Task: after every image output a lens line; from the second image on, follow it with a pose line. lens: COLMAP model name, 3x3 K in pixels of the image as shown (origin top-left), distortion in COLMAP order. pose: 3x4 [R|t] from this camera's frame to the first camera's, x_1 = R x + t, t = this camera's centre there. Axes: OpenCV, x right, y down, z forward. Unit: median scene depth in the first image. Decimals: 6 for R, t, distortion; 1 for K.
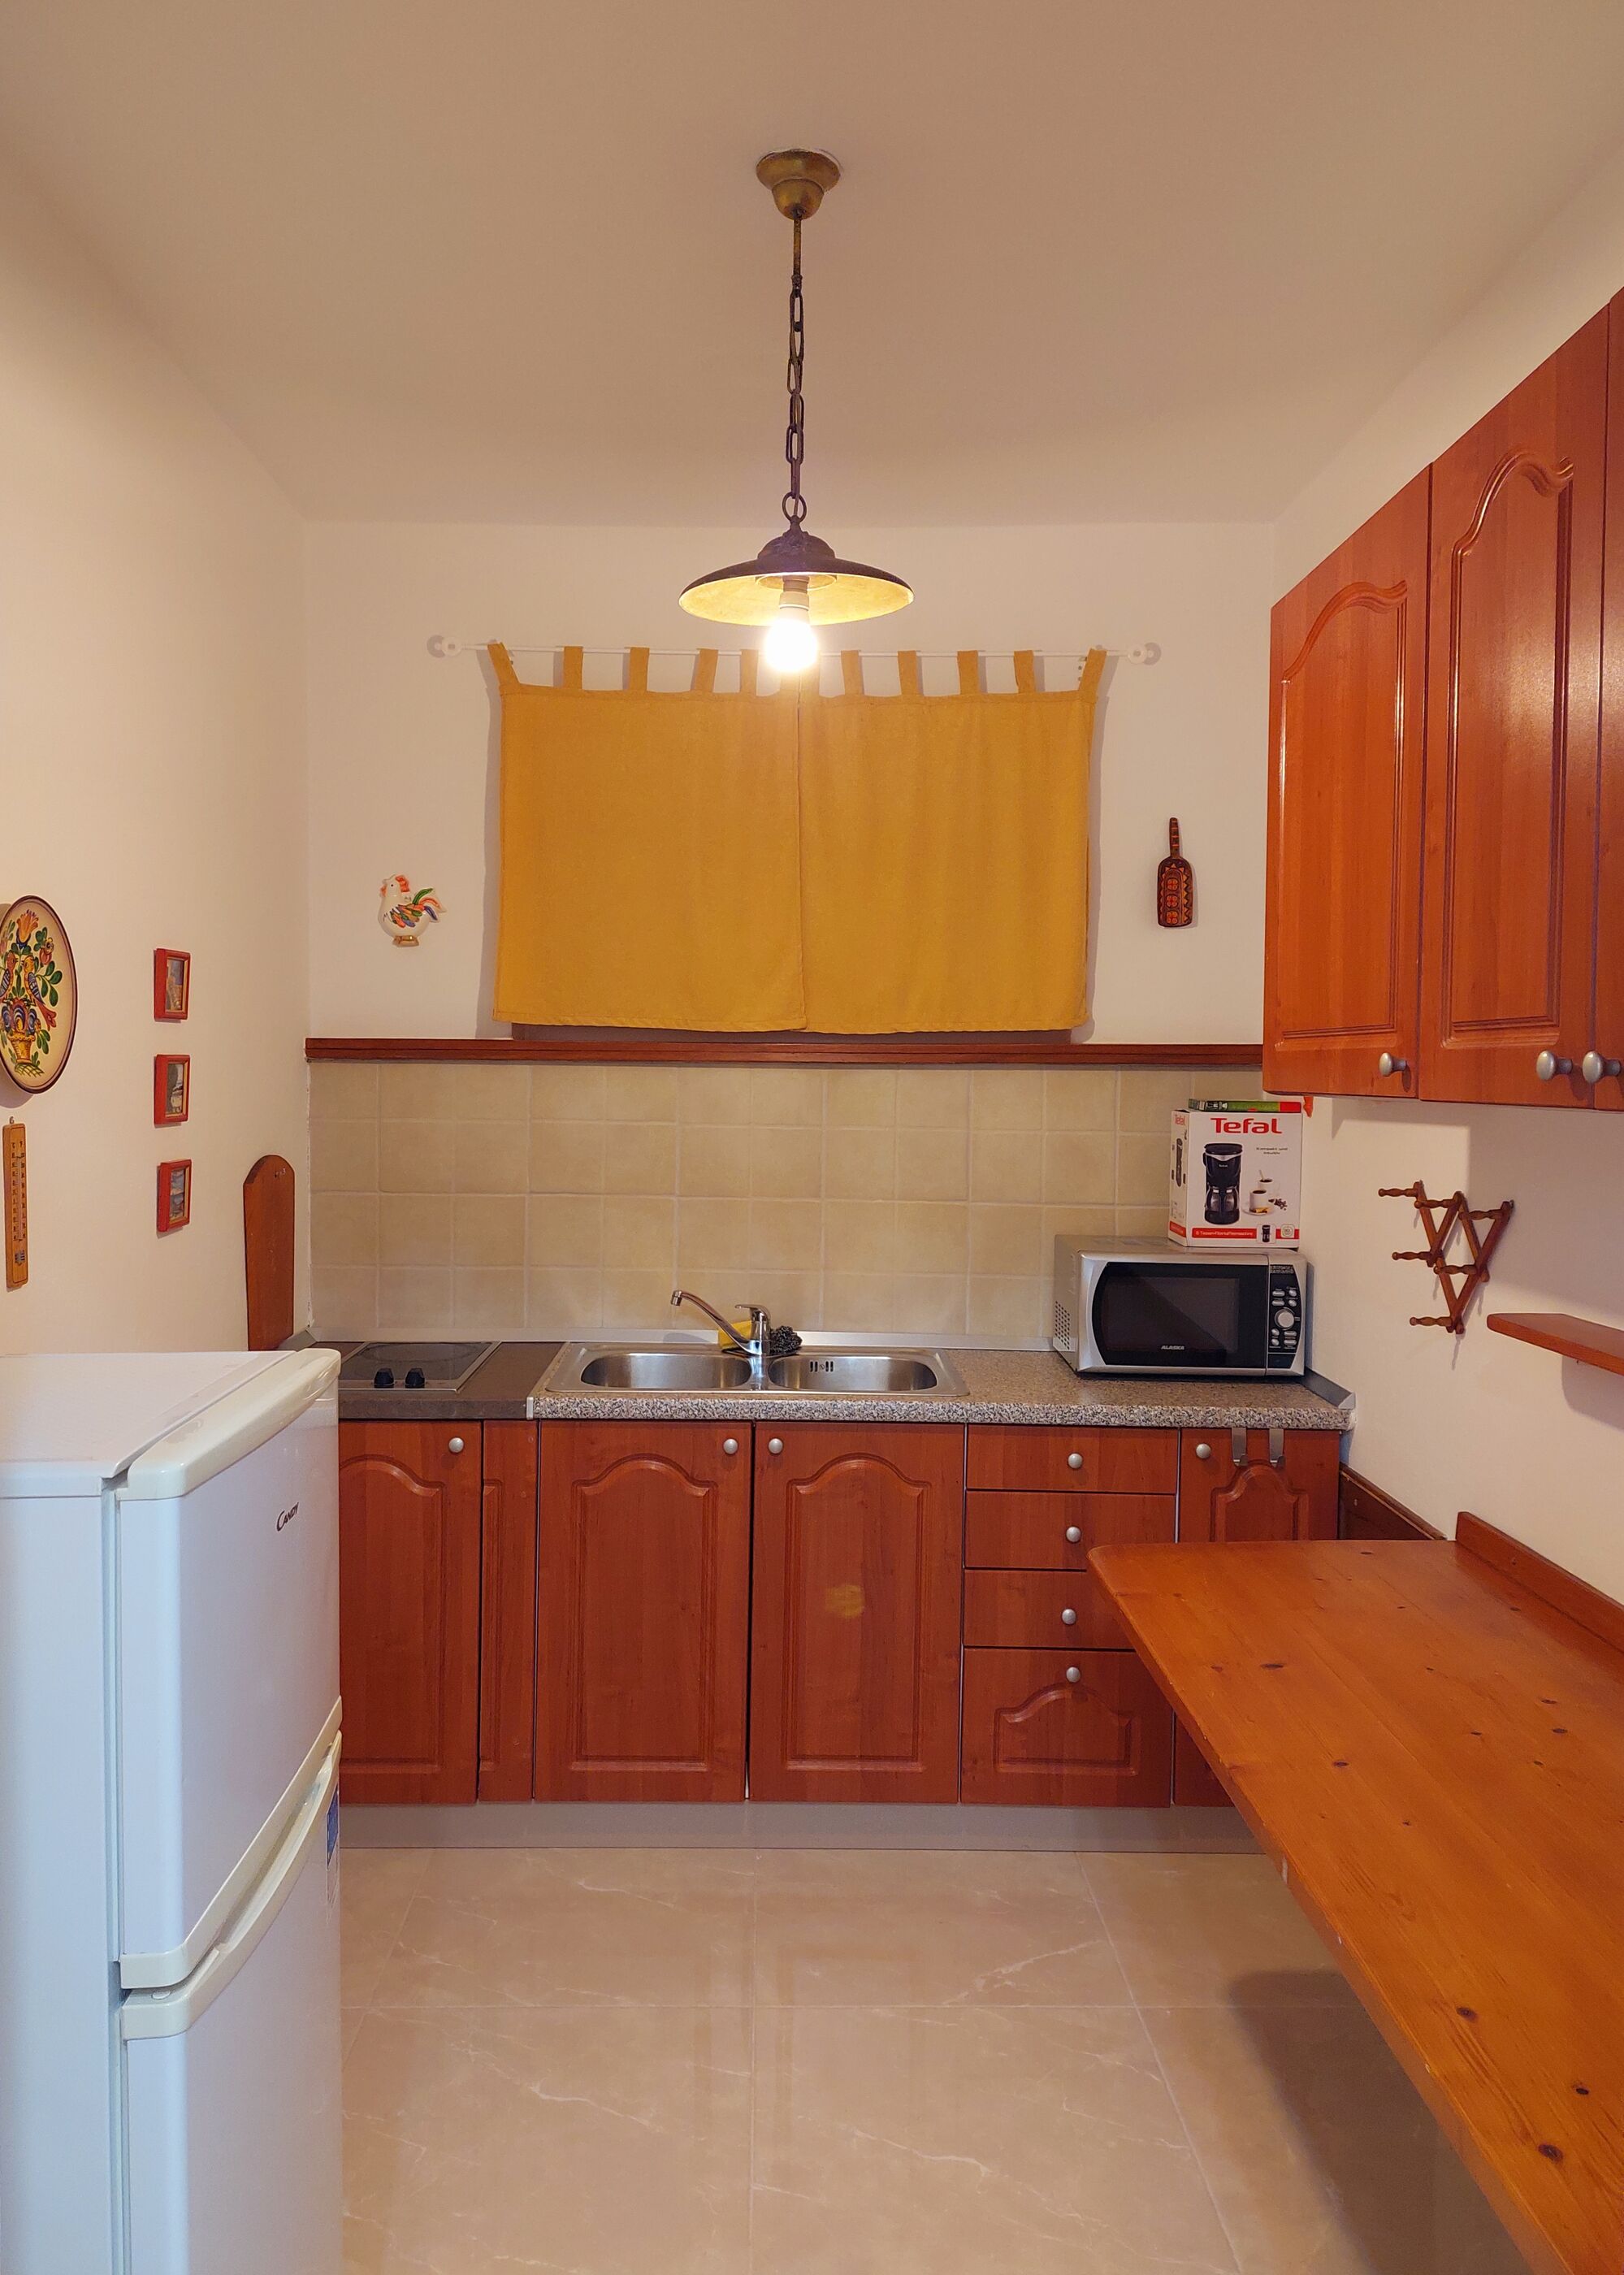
lens RADIAL K [[1671.7, 0, 812.0], [0, 1671.7, 1137.5], [0, 0, 1]] dist [0.095127, -0.103375]
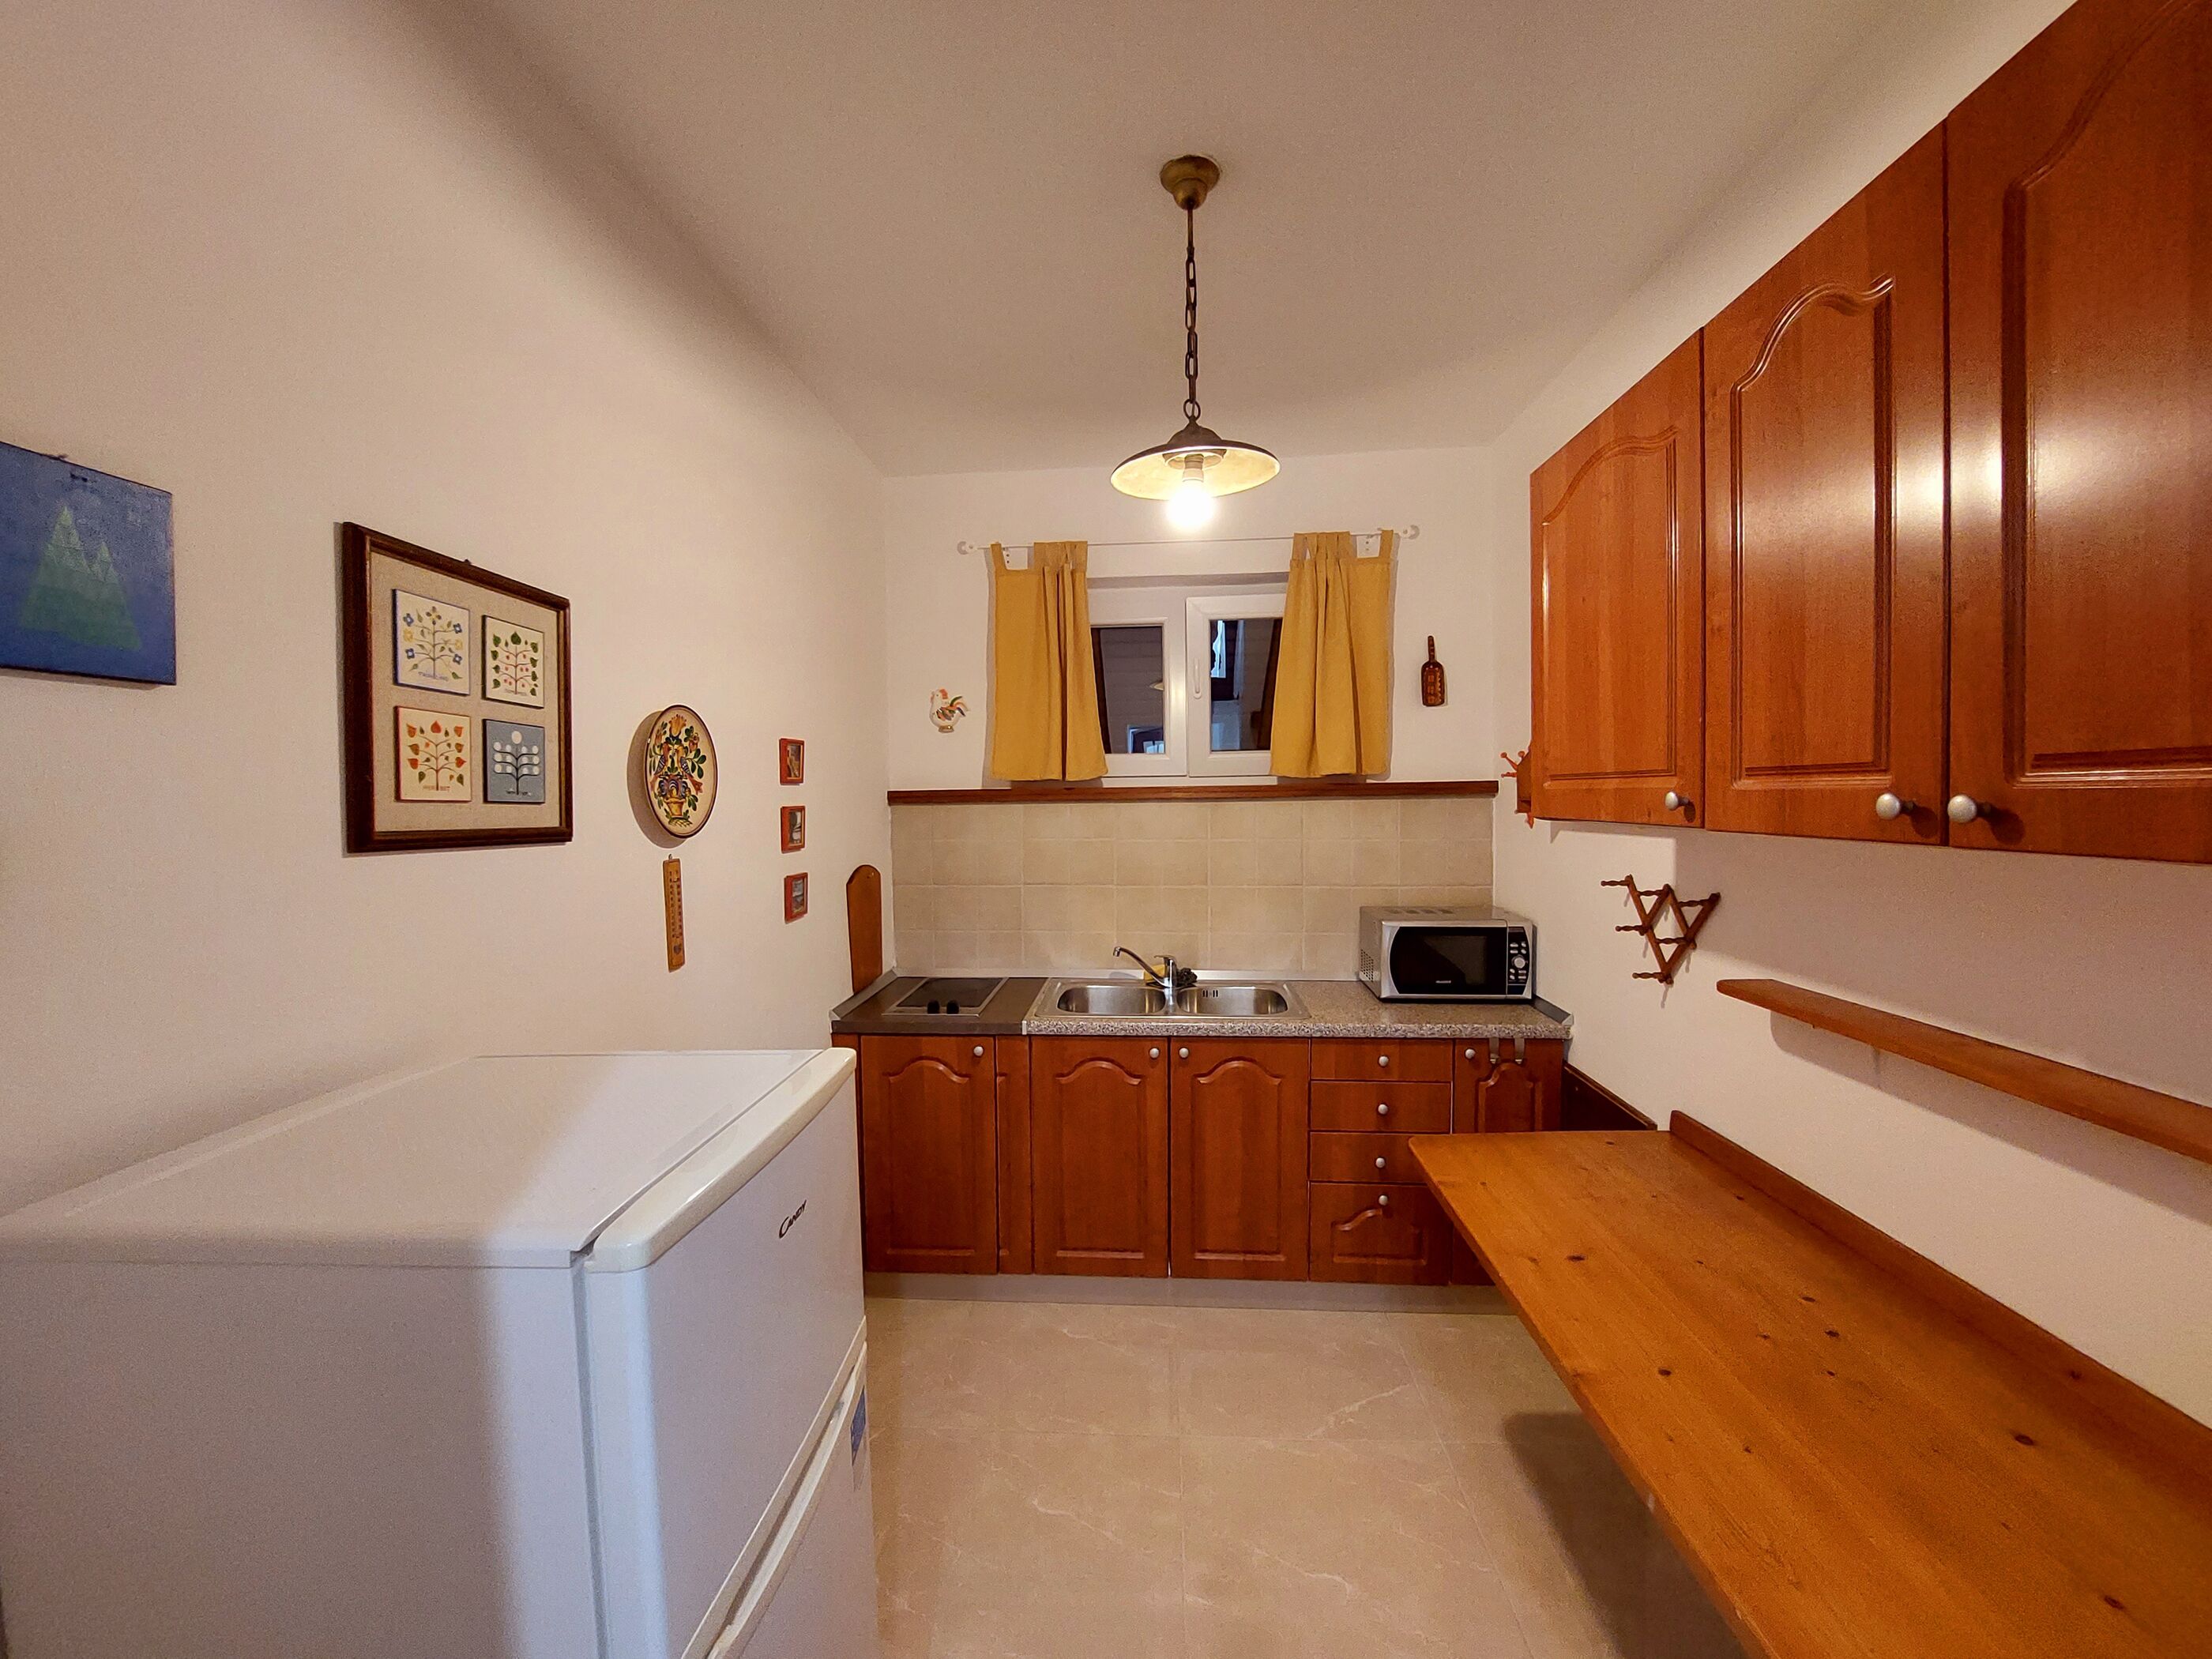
lens RADIAL K [[874.6, 0, 1110.3], [0, 874.6, 831.4], [0, 0, 1]] dist [-0.013674, -0.000289]
pose [[0.996243, -0.018973, -0.084501, -0.017720], [0.019129, 0.999816, 0.001041, -0.019230], [0.084466, -0.002654, 0.996423, 0.205909]]
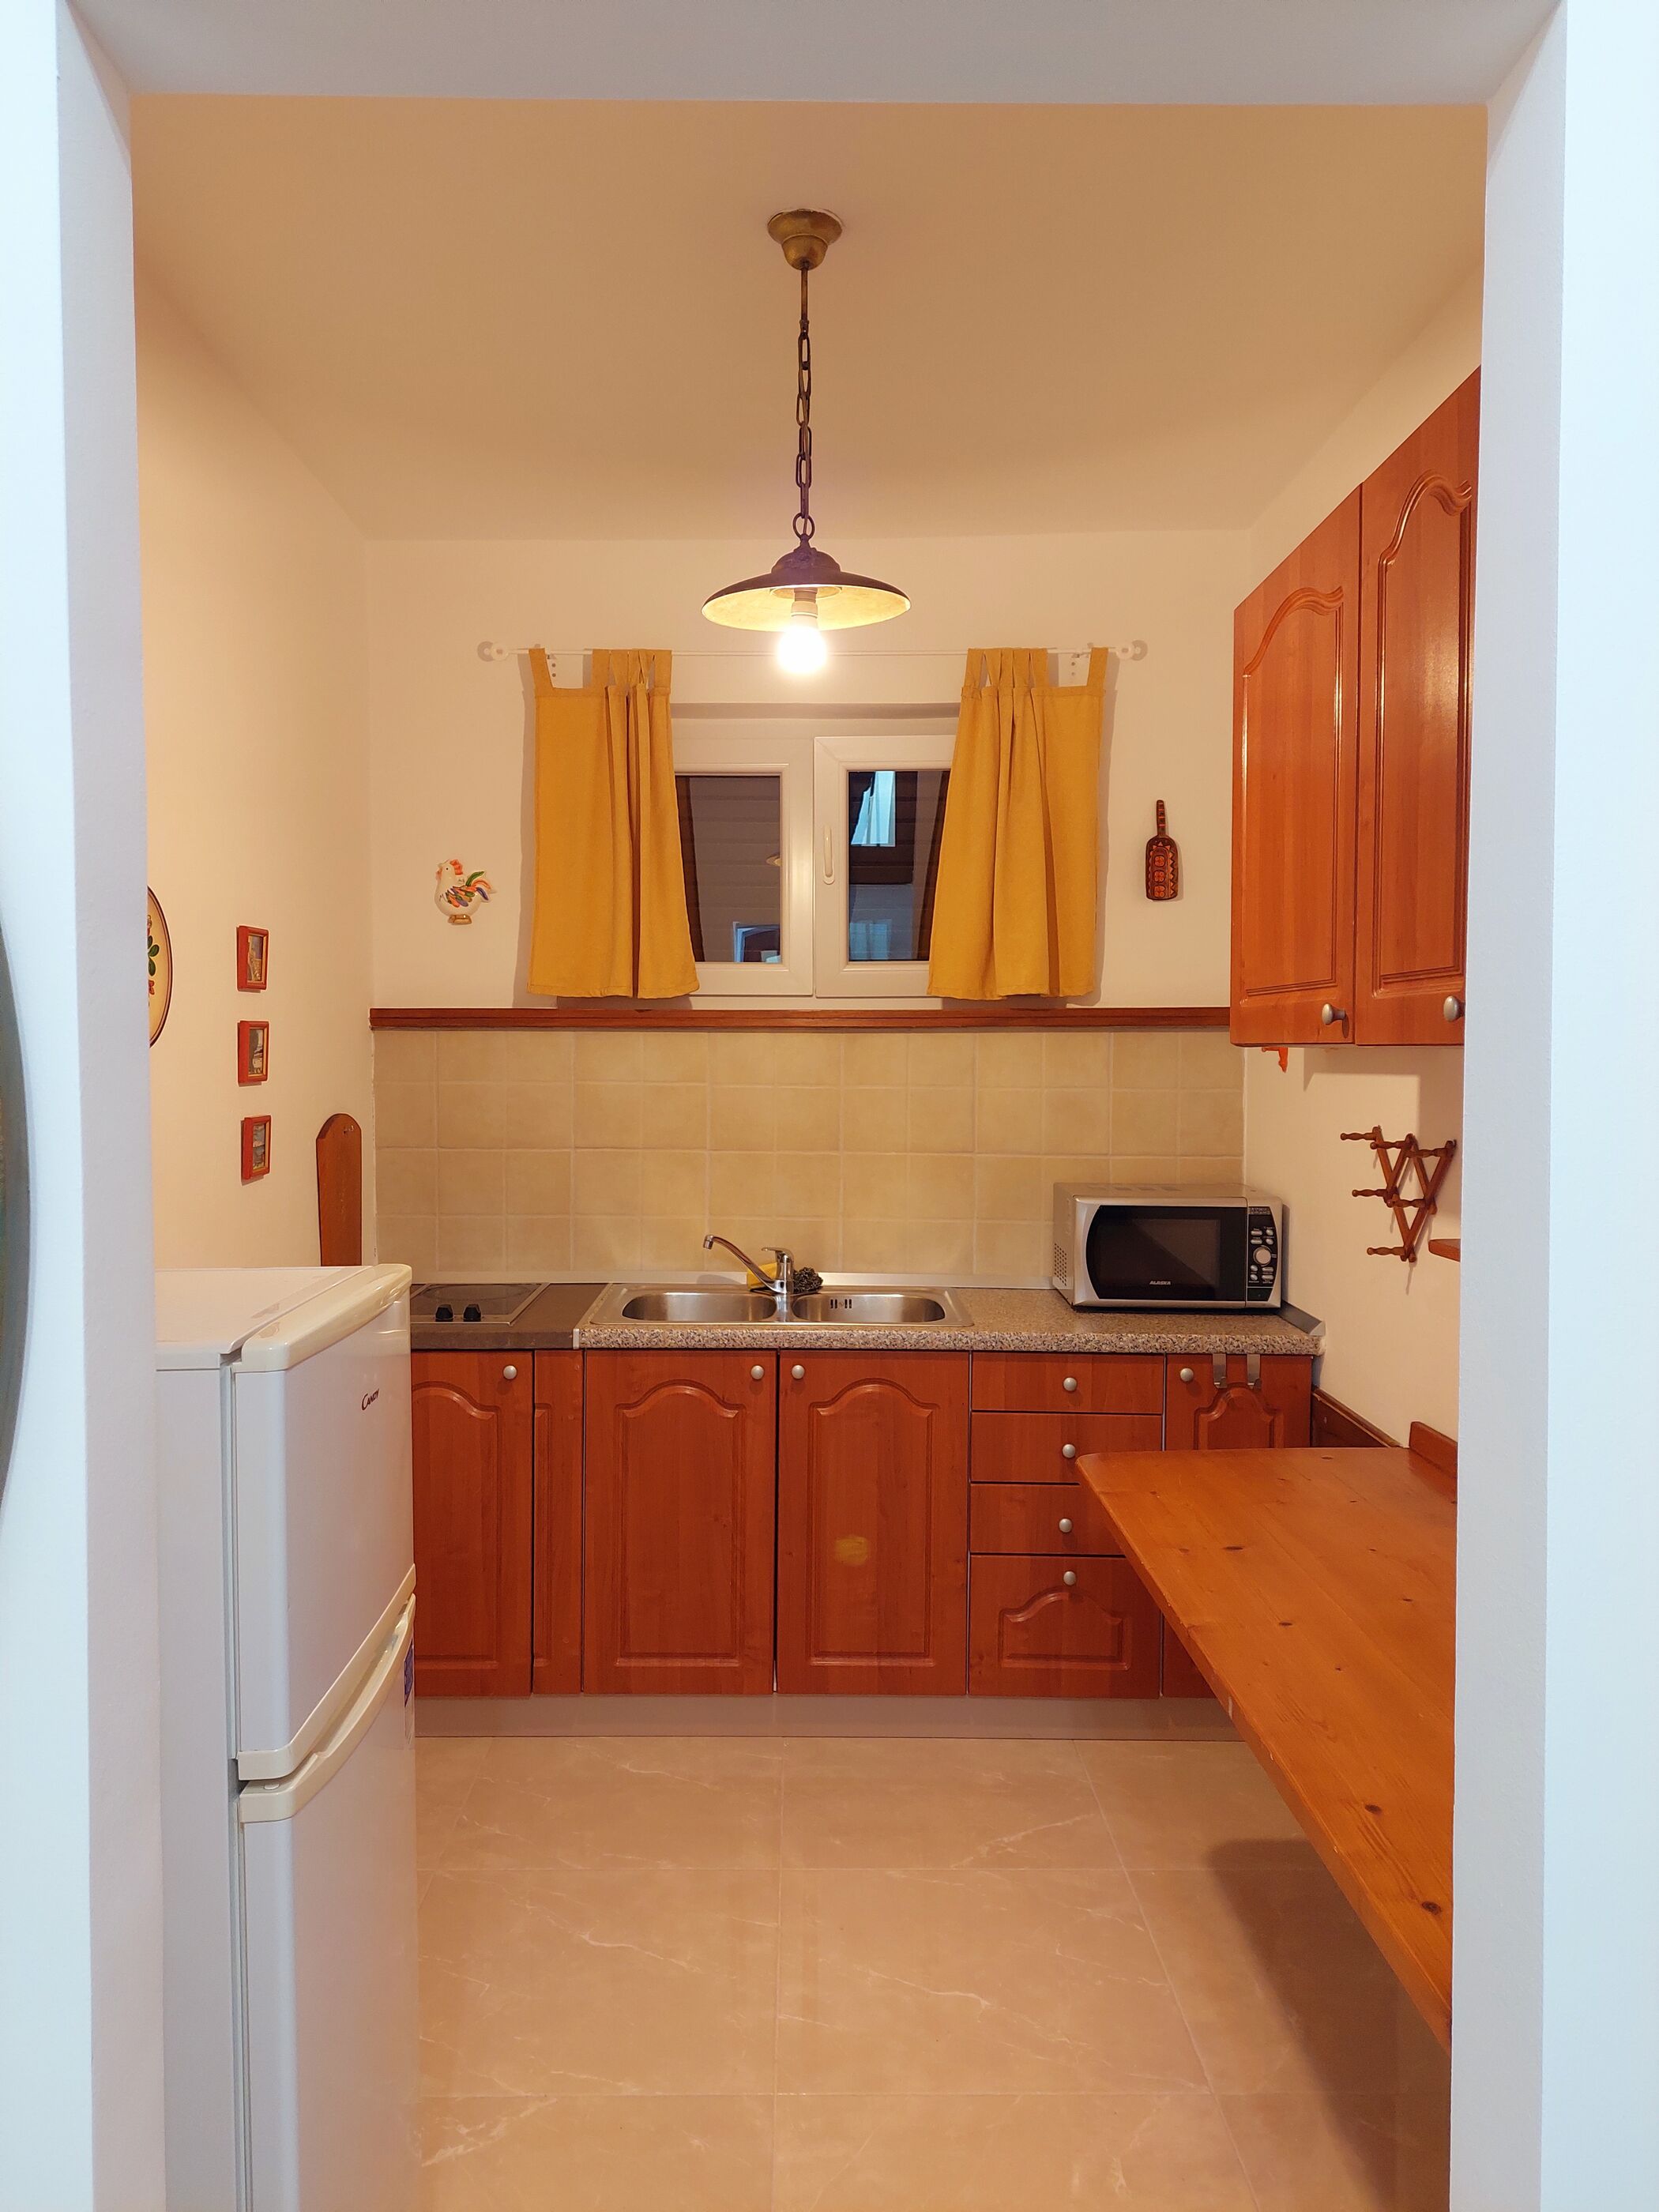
lens RADIAL K [[1602.8, 0, 824.6], [0, 1602.8, 1113.1], [0, 0, 1]] dist [0.101916, -0.114169]
pose [[0.999893, -0.007750, -0.012438, 0.010314], [0.007750, 0.999970, -0.000007, 0.013522], [0.012437, -0.000090, 0.999923, -0.059247]]
